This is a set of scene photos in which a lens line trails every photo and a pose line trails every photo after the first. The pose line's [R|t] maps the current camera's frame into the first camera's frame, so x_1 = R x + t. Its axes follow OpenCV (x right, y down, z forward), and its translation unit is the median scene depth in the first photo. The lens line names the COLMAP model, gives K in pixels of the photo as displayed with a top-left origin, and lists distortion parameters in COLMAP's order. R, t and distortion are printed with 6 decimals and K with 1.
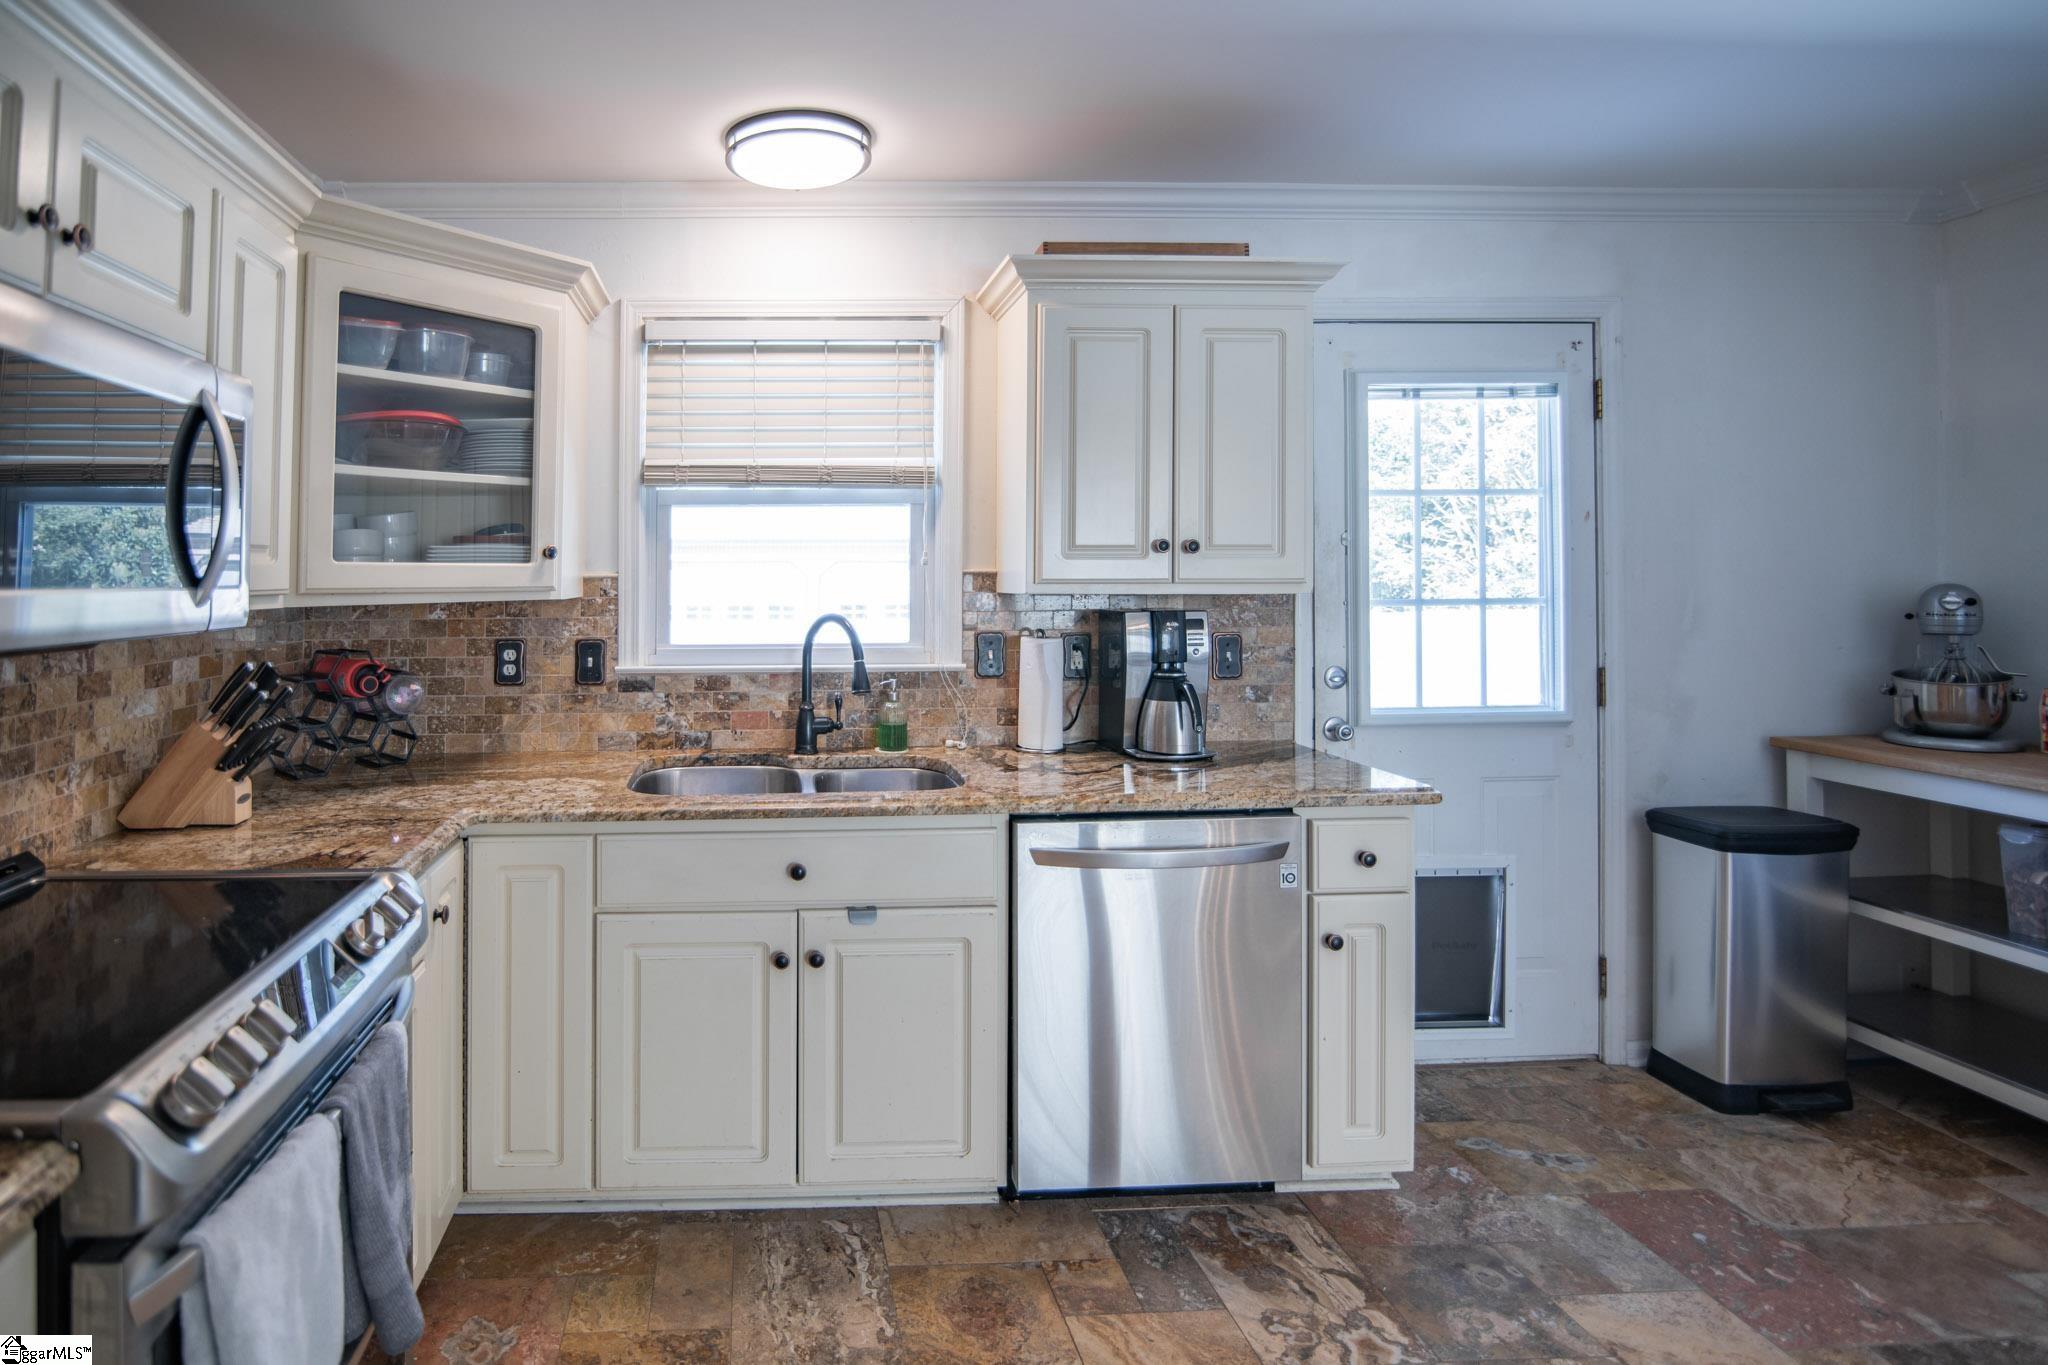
lens RADIAL K [[1299.9, 0, 1023.9], [0, 1299.9, 526.1], [0, 0, 1]] dist [-0.022128, 0.002610]
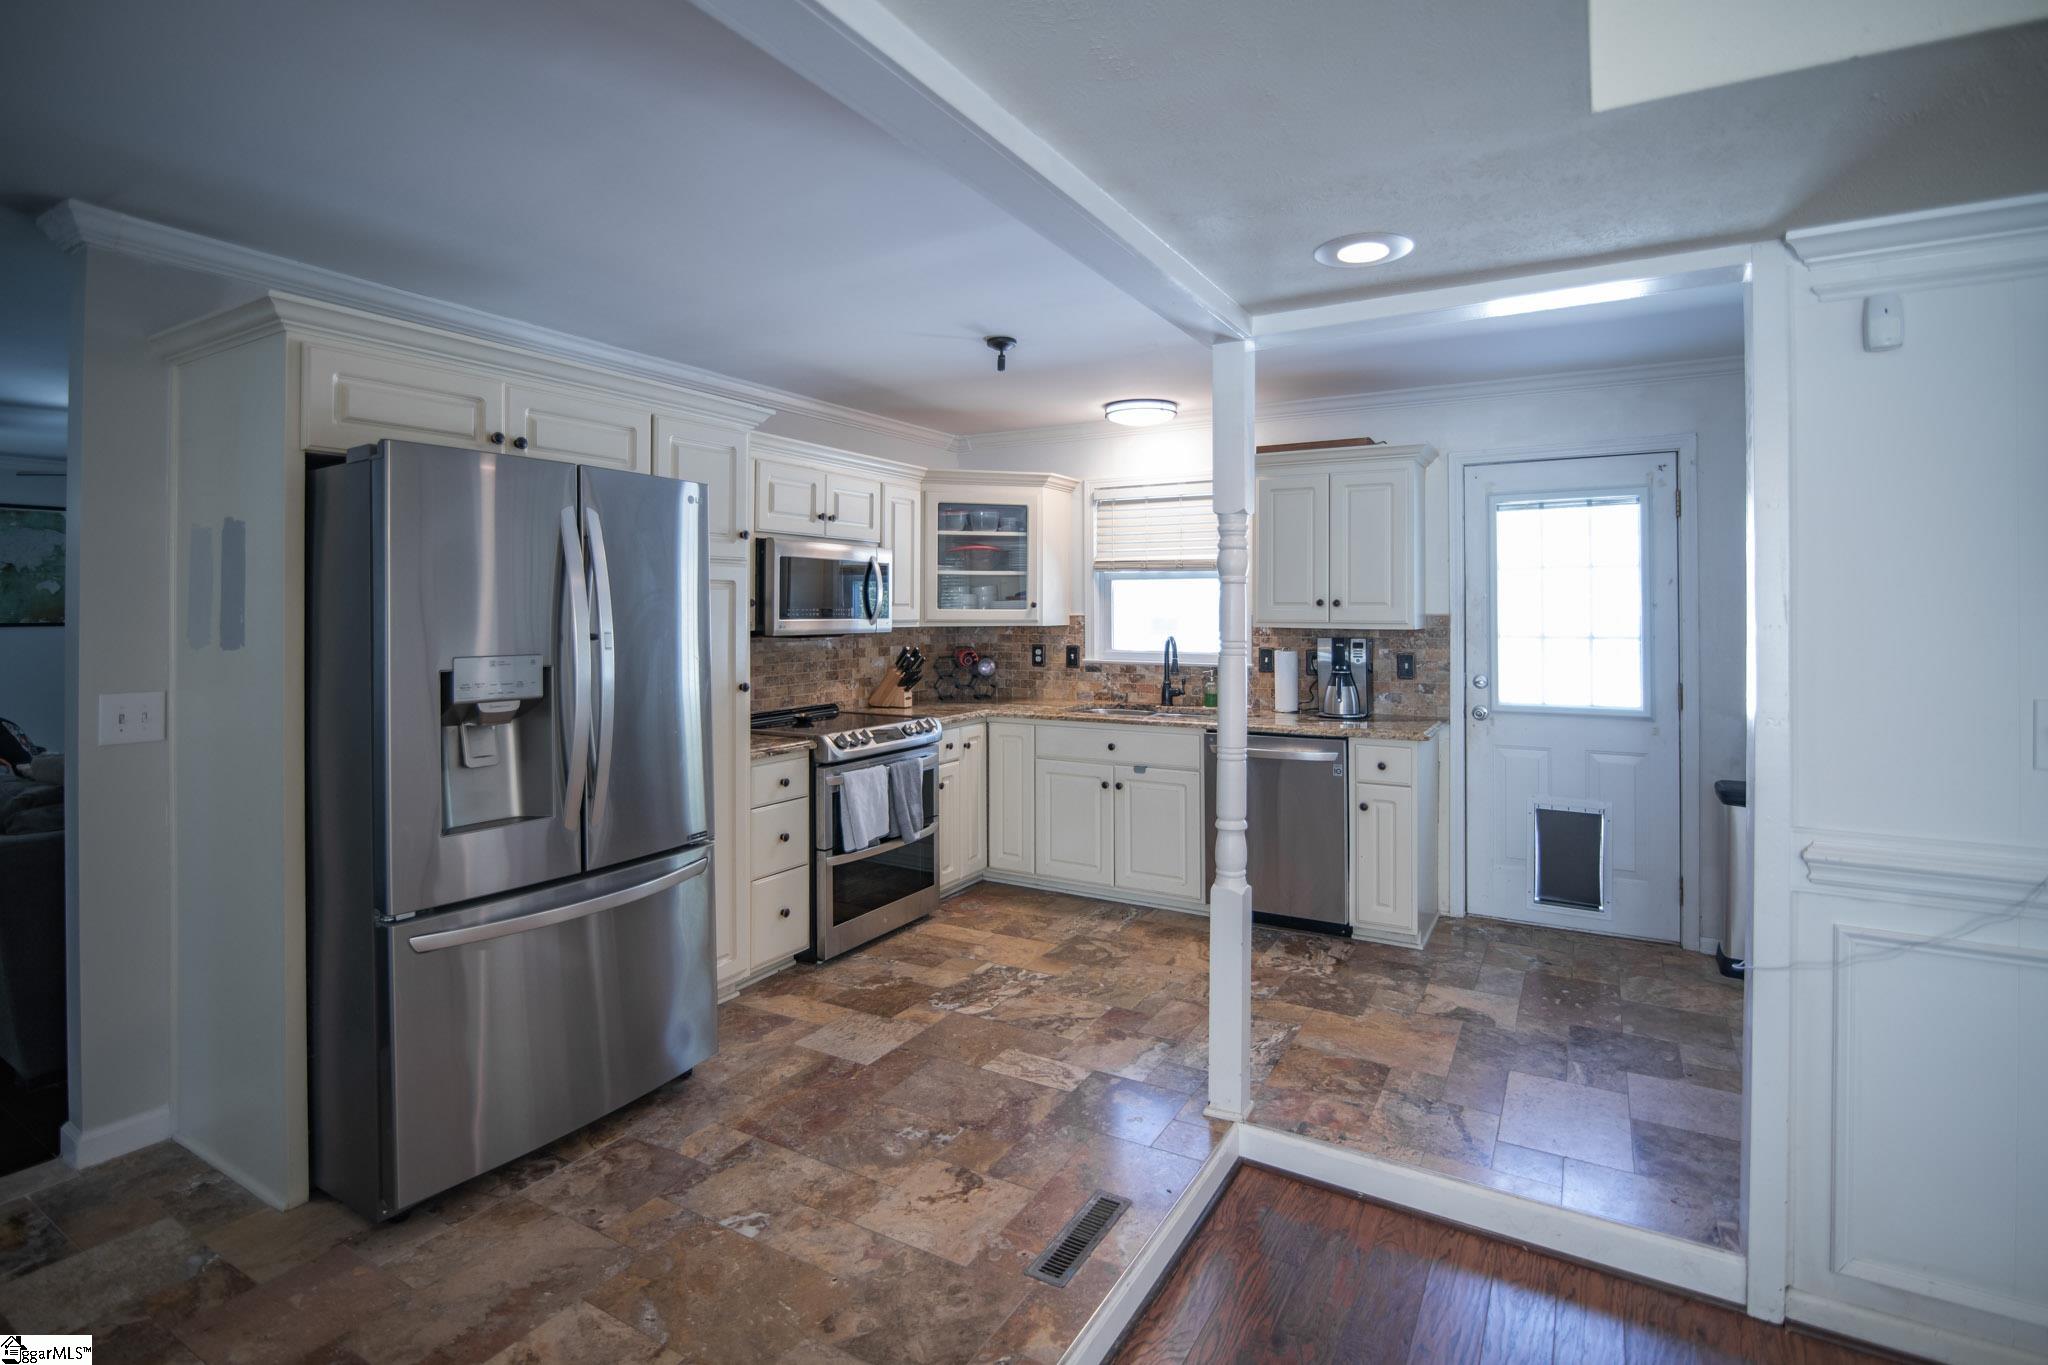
lens RADIAL K [[967.8, 0, 1011.8], [0, 967.8, 603.9], [0, 0, 1]] dist [0.000180, 0.000066]
pose [[0.853843, 0.005440, -0.520503, 0.440969], [0.009671, 0.999607, 0.026313, -0.023728], [0.520441, -0.027501, 0.853455, -0.419972]]
